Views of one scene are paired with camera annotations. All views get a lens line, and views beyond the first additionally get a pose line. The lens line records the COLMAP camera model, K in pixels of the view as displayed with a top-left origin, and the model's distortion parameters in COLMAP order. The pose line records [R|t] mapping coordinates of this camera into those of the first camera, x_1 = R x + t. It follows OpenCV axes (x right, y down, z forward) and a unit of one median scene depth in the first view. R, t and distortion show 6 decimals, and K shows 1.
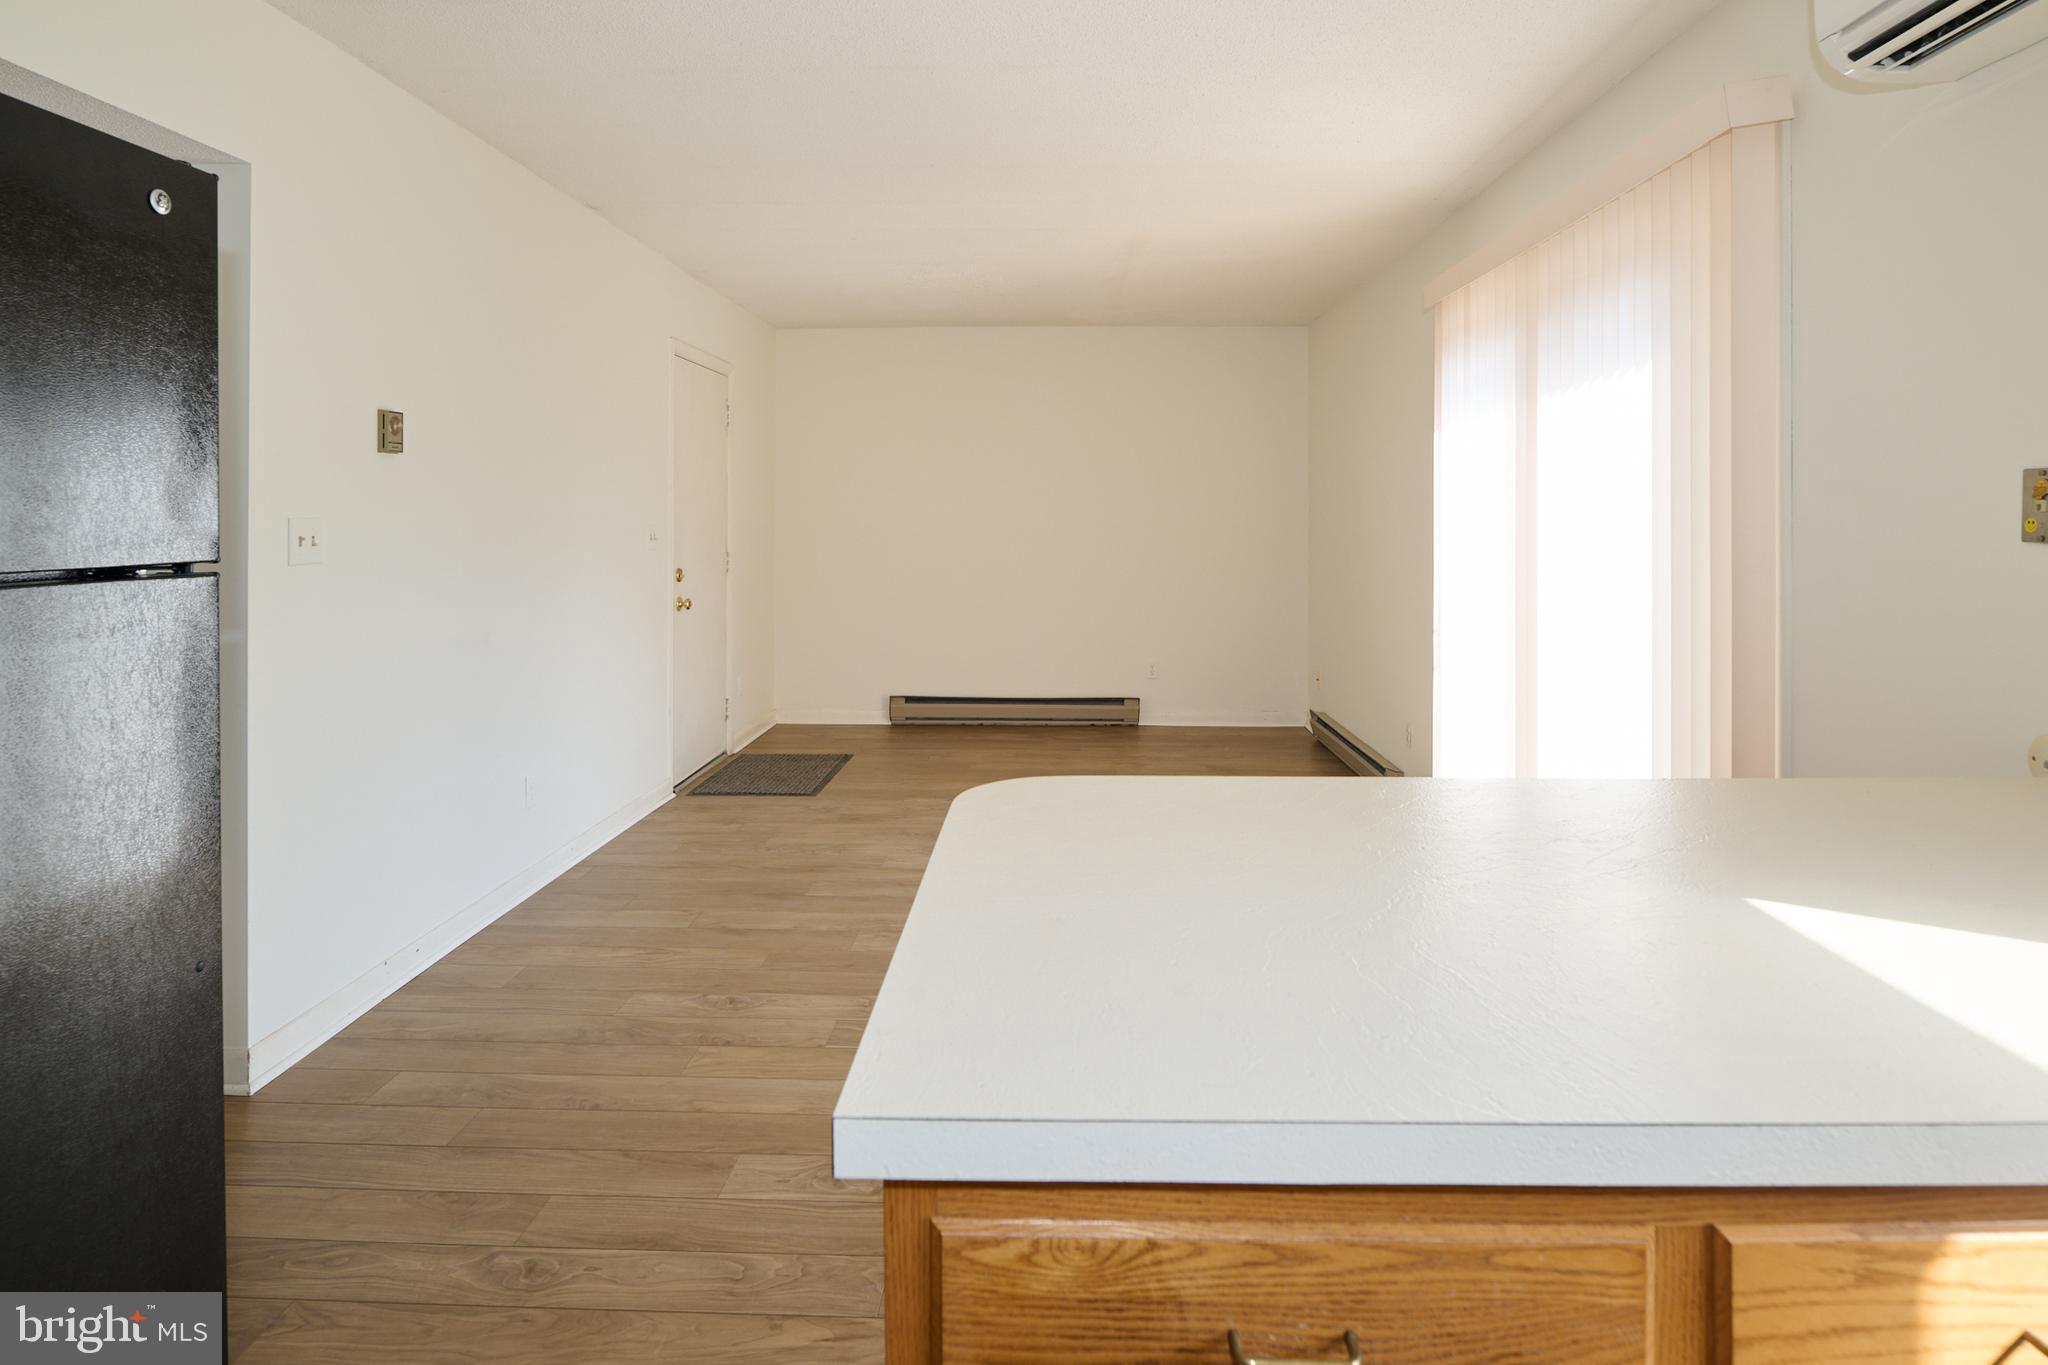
lens RADIAL K [[1113.3, 0, 1033.1], [0, 1113.3, 537.8], [0, 0, 1]] dist [-0.000626, -0.005592]
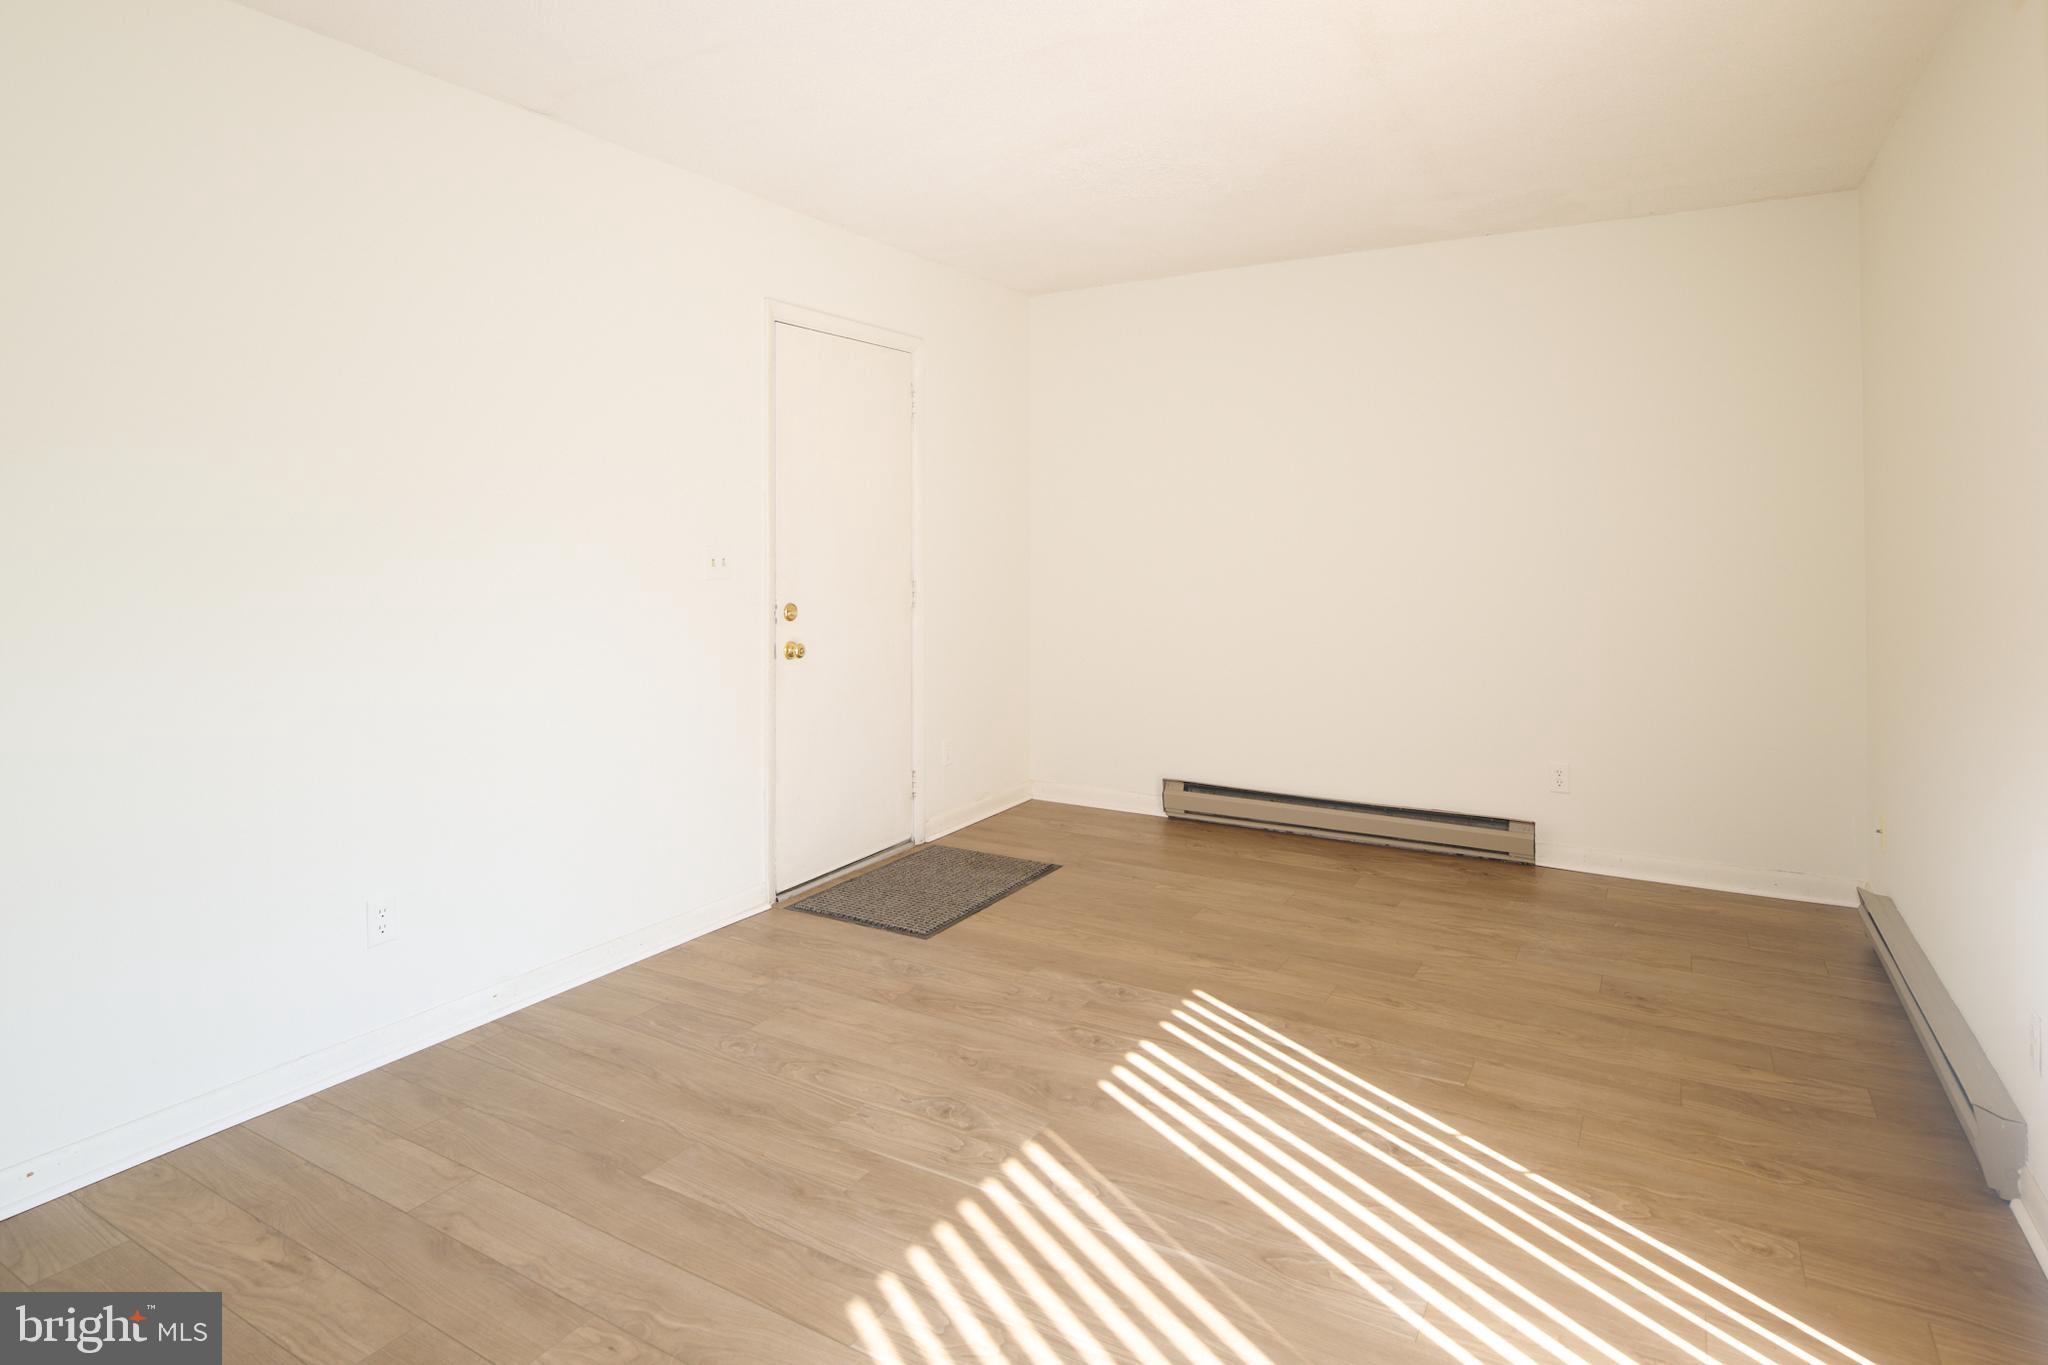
lens RADIAL K [[1113.3, 0, 1033.1], [0, 1113.3, 537.8], [0, 0, 1]] dist [-0.000626, -0.005592]
pose [[0.883107, -0.001903, -0.469167, 0.158808], [-0.004871, 0.999901, -0.013224, -0.006848], [0.469146, 0.013964, 0.883010, 0.356068]]
